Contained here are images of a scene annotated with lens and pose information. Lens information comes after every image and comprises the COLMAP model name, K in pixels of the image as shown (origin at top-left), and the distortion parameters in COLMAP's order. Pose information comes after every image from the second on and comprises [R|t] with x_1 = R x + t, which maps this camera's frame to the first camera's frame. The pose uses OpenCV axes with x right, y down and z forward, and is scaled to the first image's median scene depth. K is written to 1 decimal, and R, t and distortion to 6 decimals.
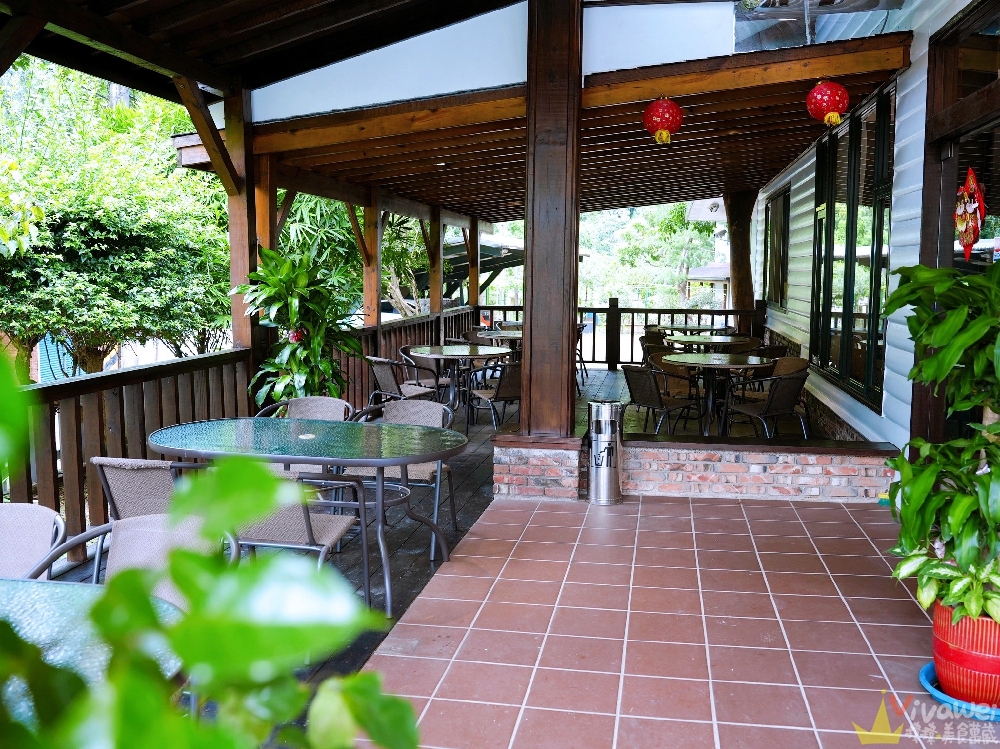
lens RADIAL K [[917.2, 0, 500.0], [0, 917.2, 374.5], [0, 0, 1]] dist [-0.111756, -0.000384]
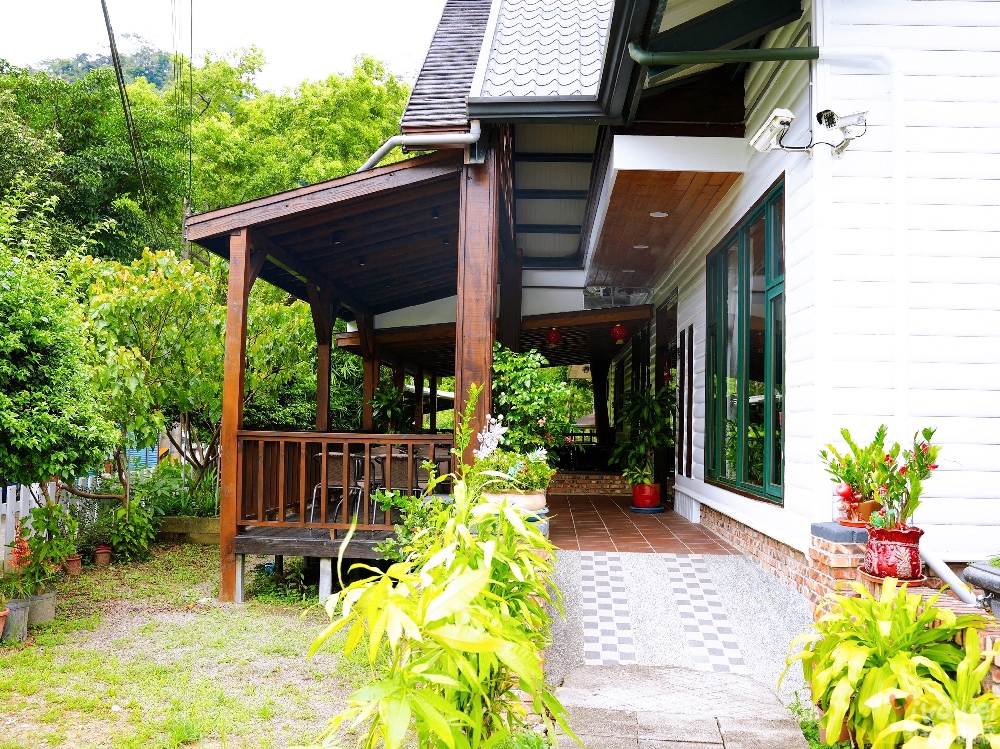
lens RADIAL K [[917.2, 0, 500.0], [0, 917.2, 374.5], [0, 0, 1]] dist [-0.111756, -0.000384]
pose [[0.992168, 0.023507, 0.122680, -0.241157], [-0.002611, 0.985820, -0.167783, 0.212688], [-0.124885, 0.166149, 0.978161, -1.249776]]
